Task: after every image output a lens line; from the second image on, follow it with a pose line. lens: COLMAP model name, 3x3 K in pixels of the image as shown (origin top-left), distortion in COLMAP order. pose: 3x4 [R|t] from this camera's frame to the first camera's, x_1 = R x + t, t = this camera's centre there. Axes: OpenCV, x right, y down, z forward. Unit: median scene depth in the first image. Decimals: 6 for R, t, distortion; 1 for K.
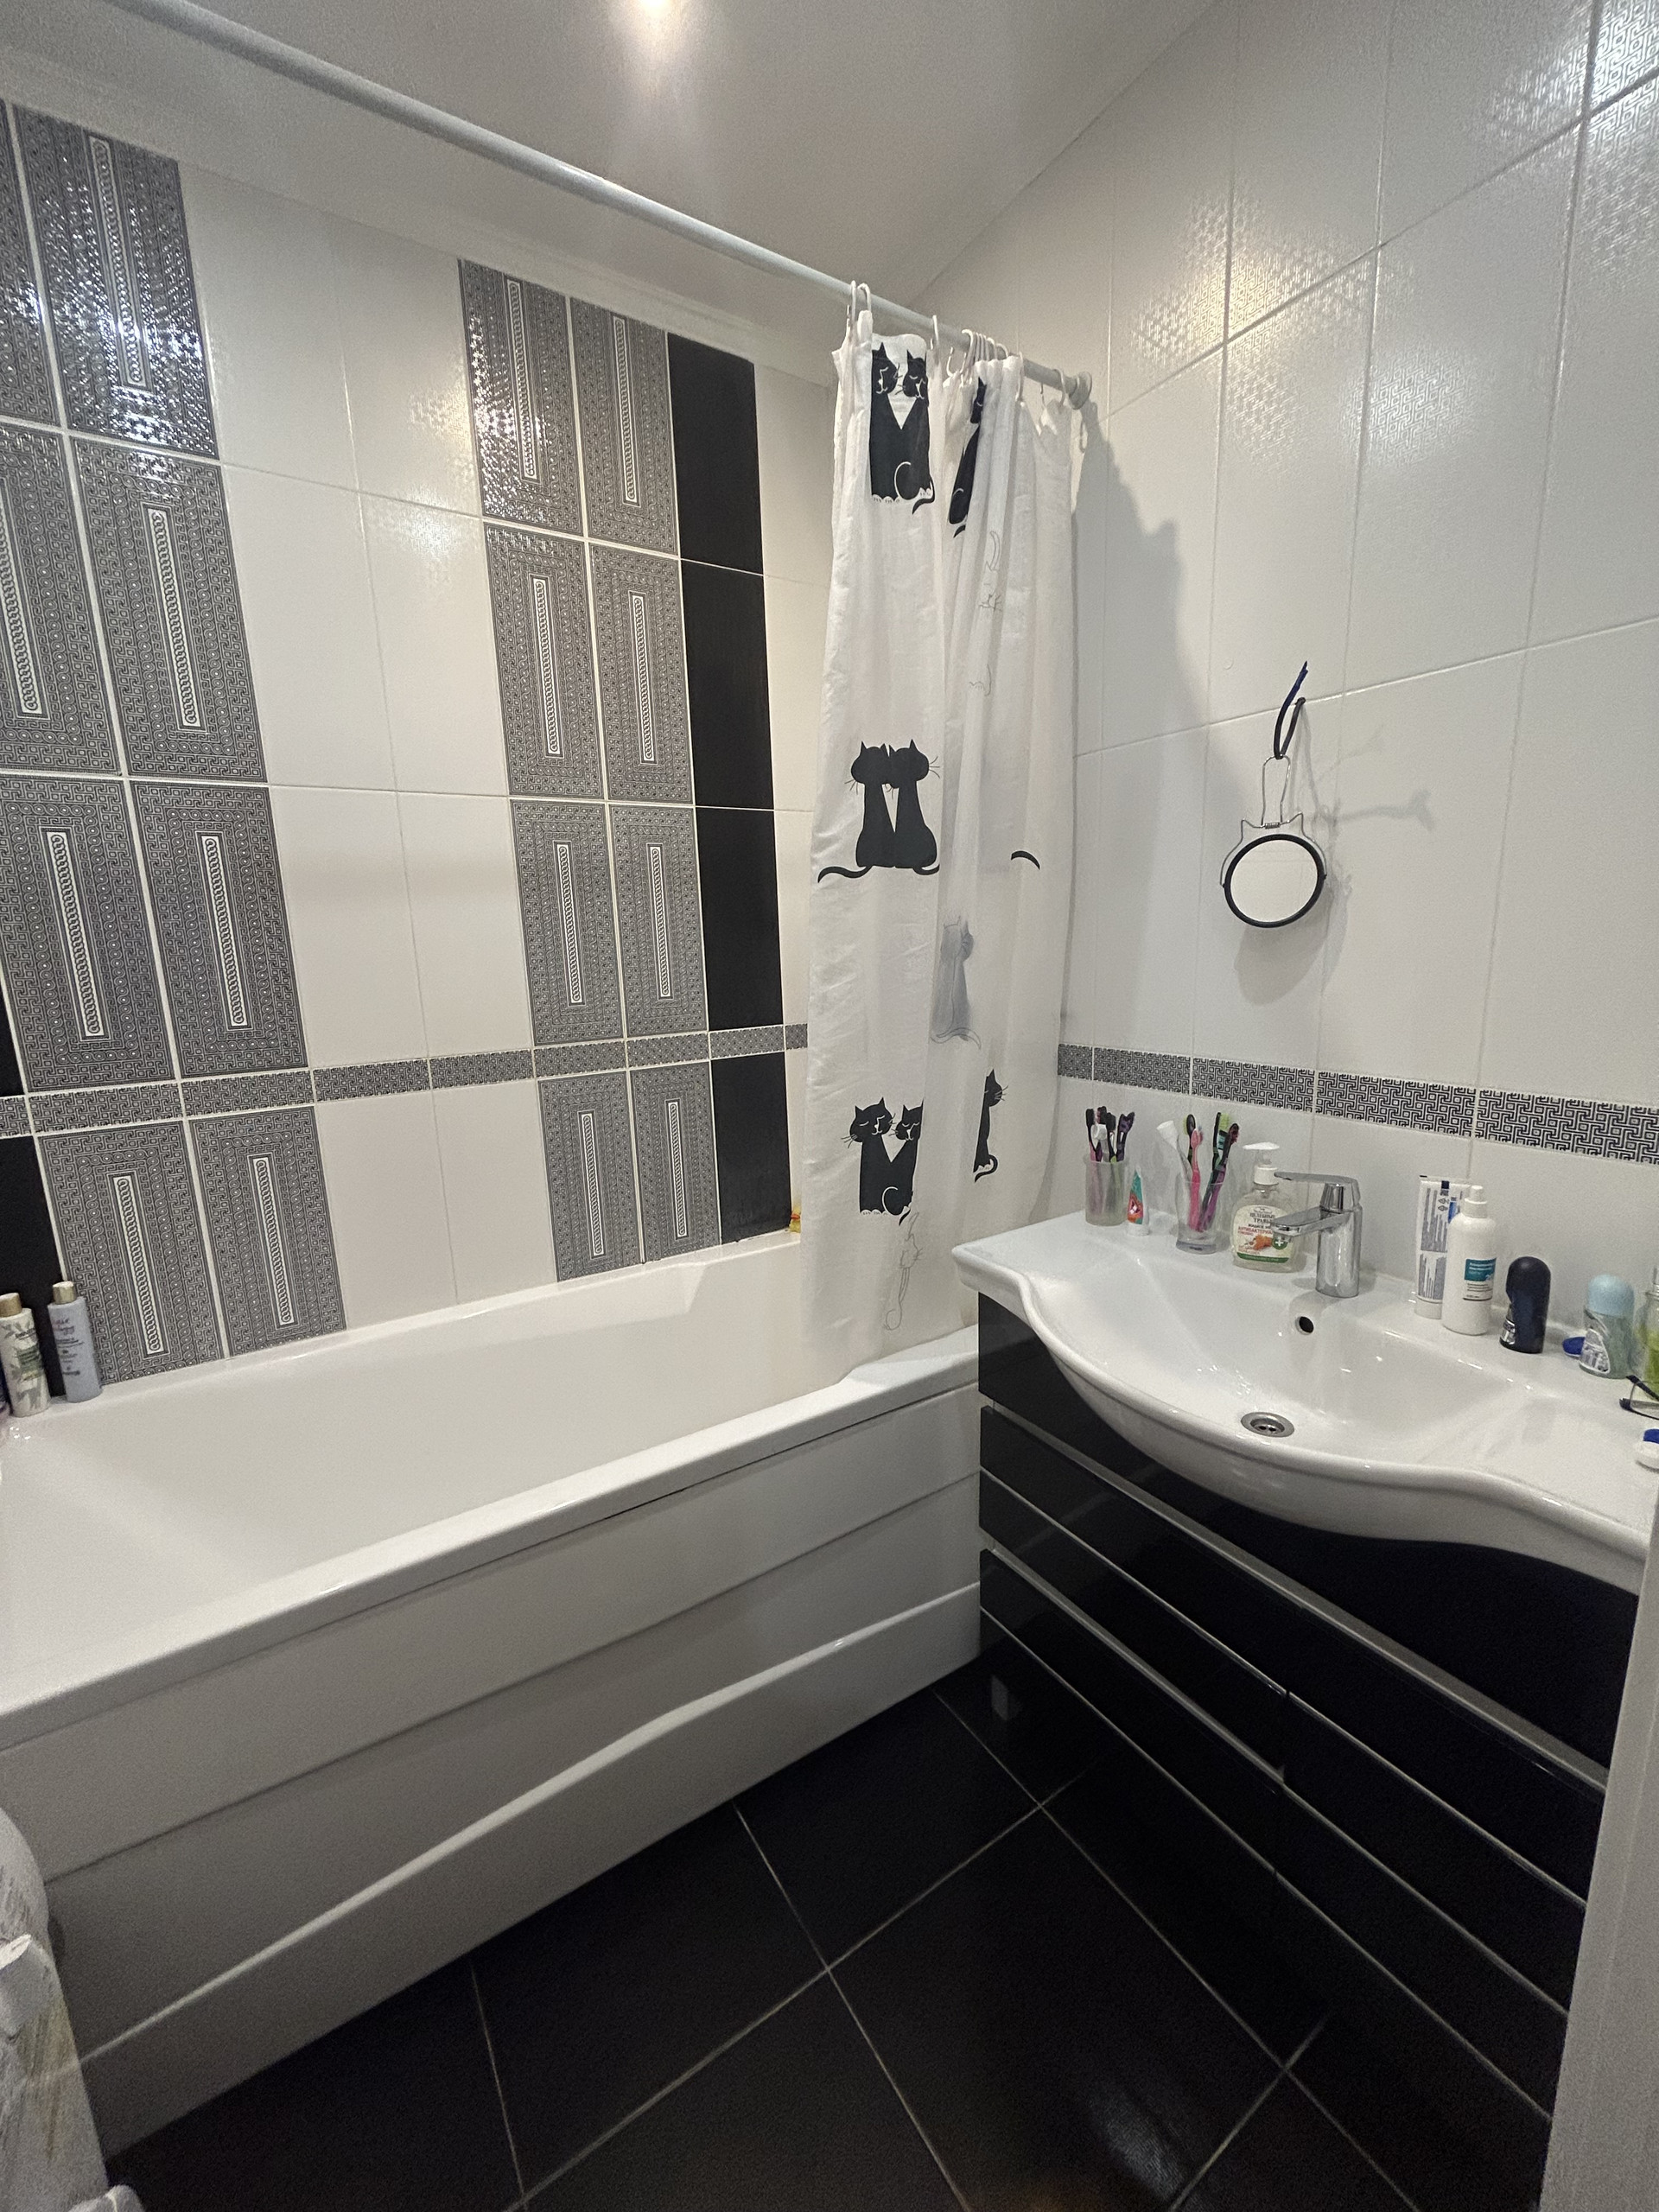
lens RADIAL K [[889.4, 0, 844.7], [0, 889.4, 1108.4], [0, 0, 1]] dist [-0.001605, 0.000296]
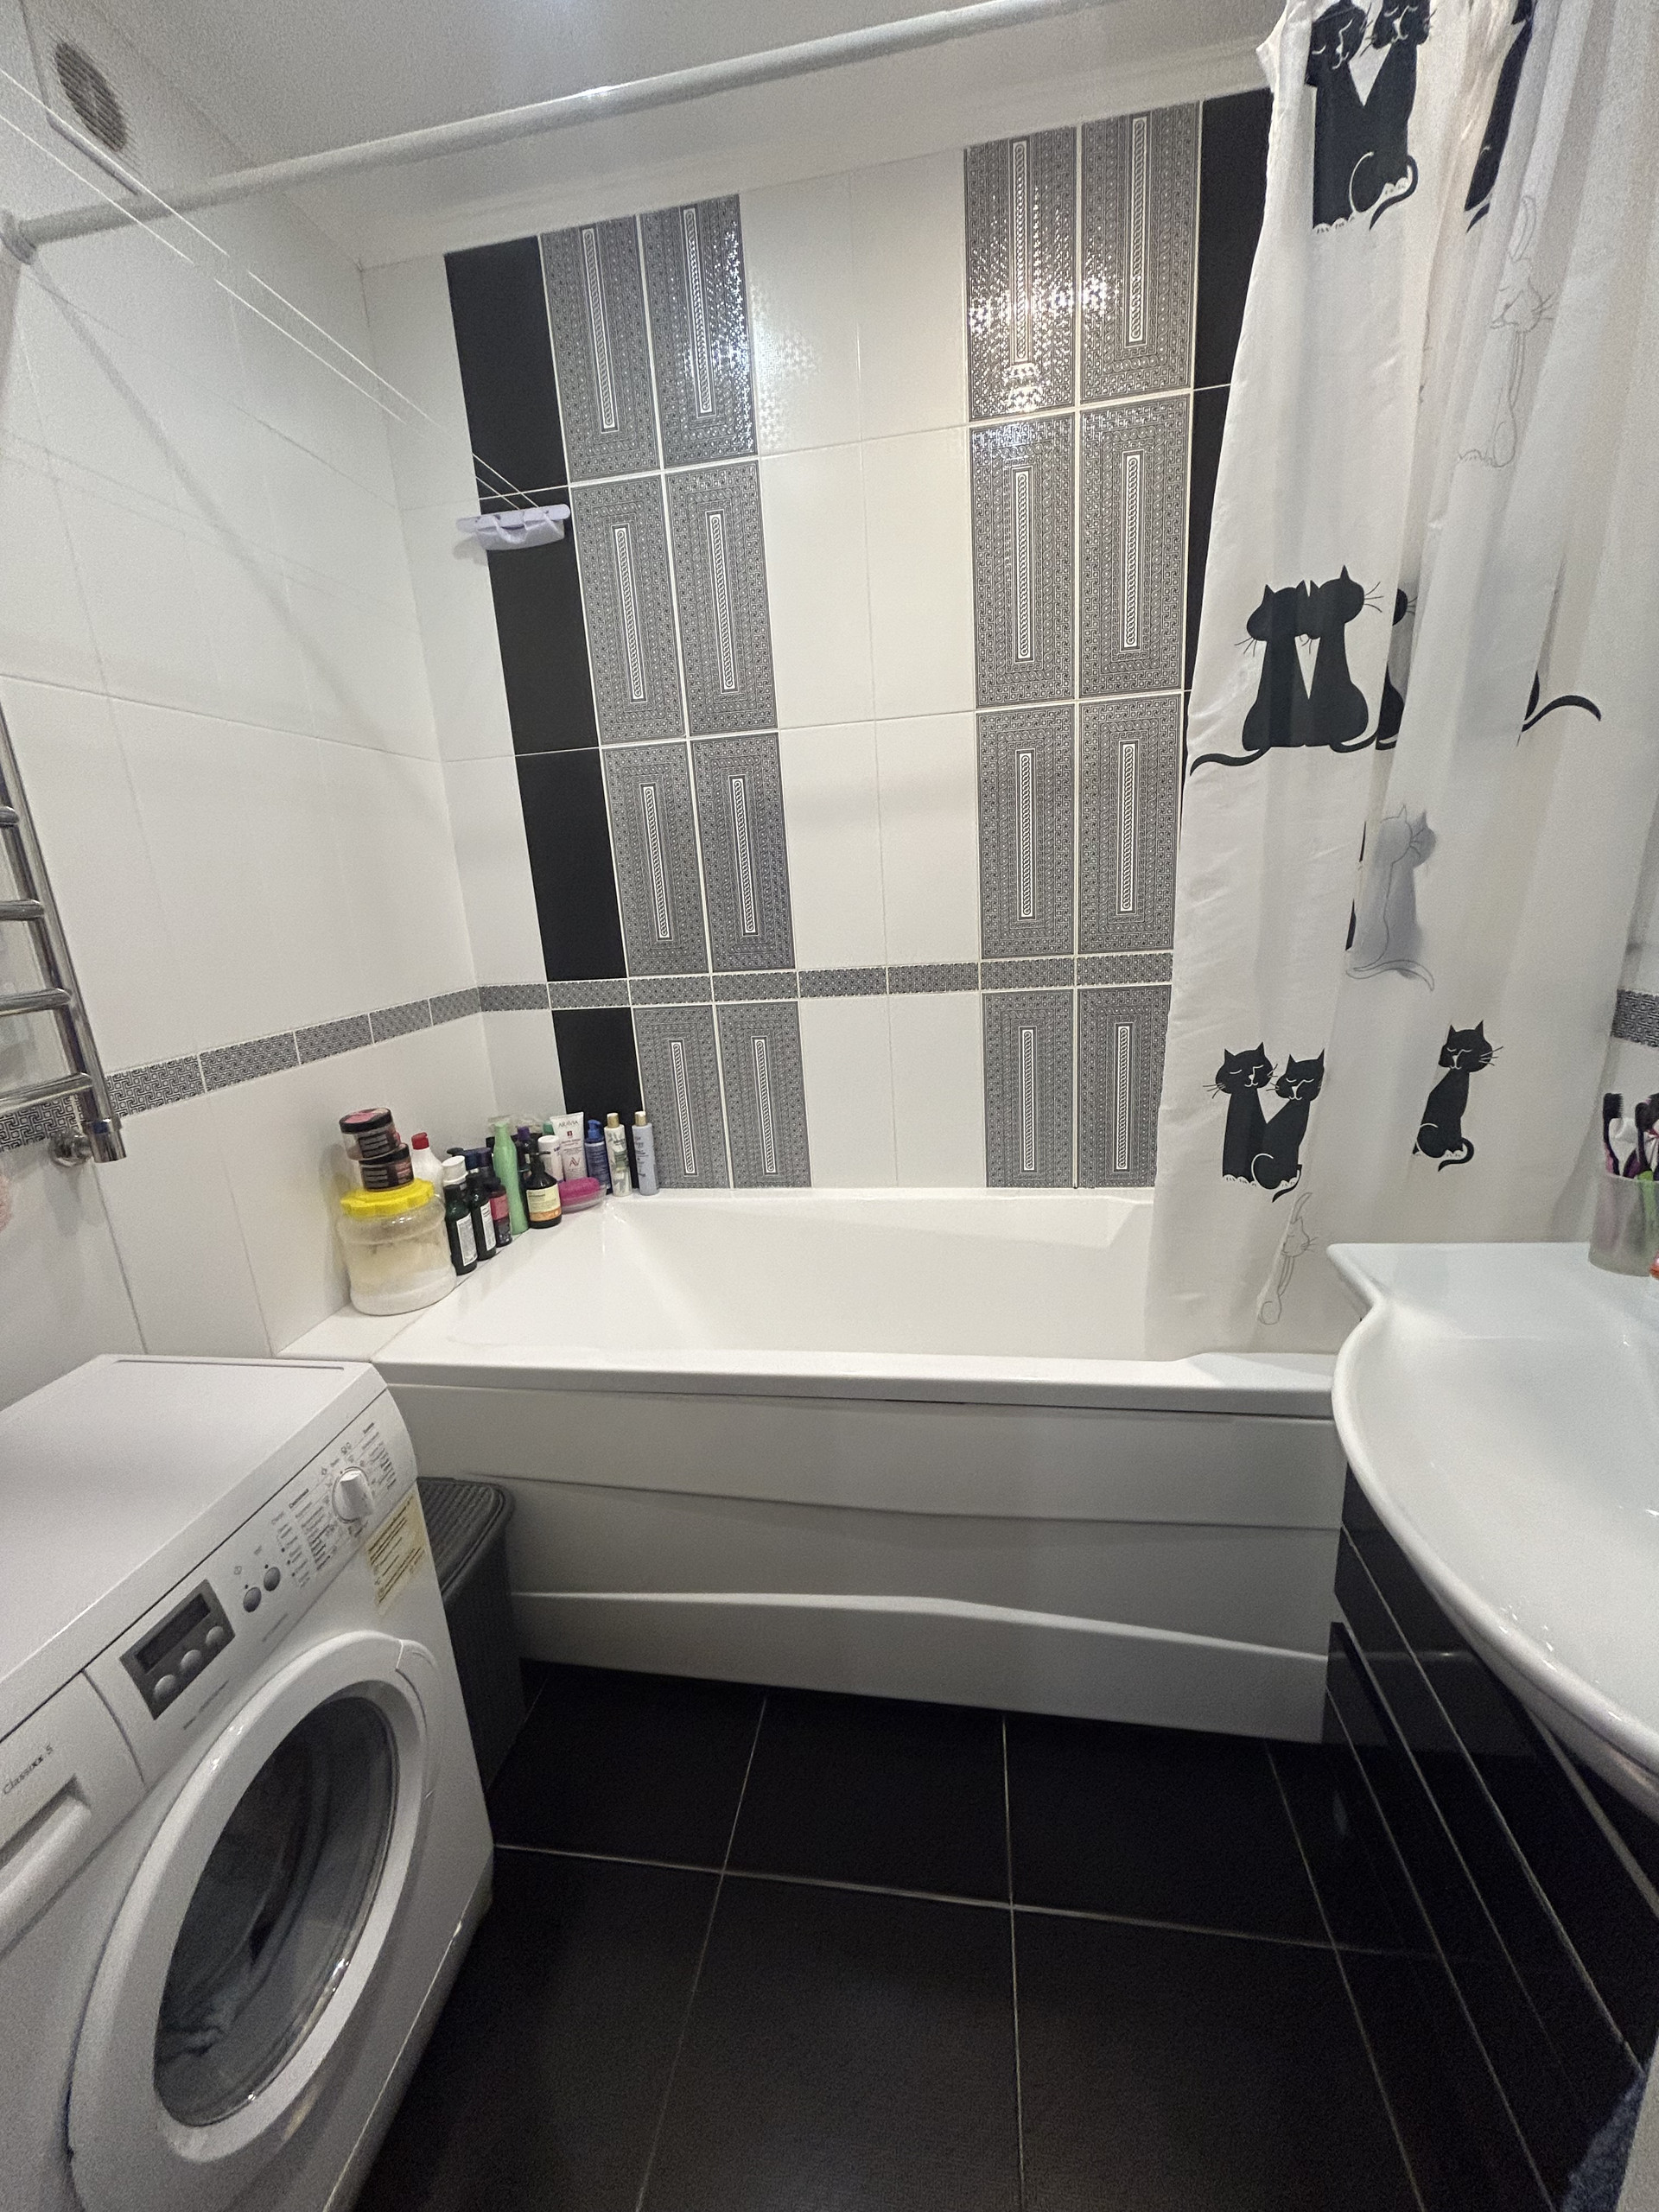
lens RADIAL K [[889.4, 0, 818.8], [0, 889.4, 1109.8], [0, 0, 1]] dist [-0.001605, 0.000296]
pose [[0.743631, 0.154498, -0.650494, 0.274397], [-0.088121, 0.987095, 0.133705, -0.024409], [0.662757, -0.042105, 0.747650, 0.124026]]
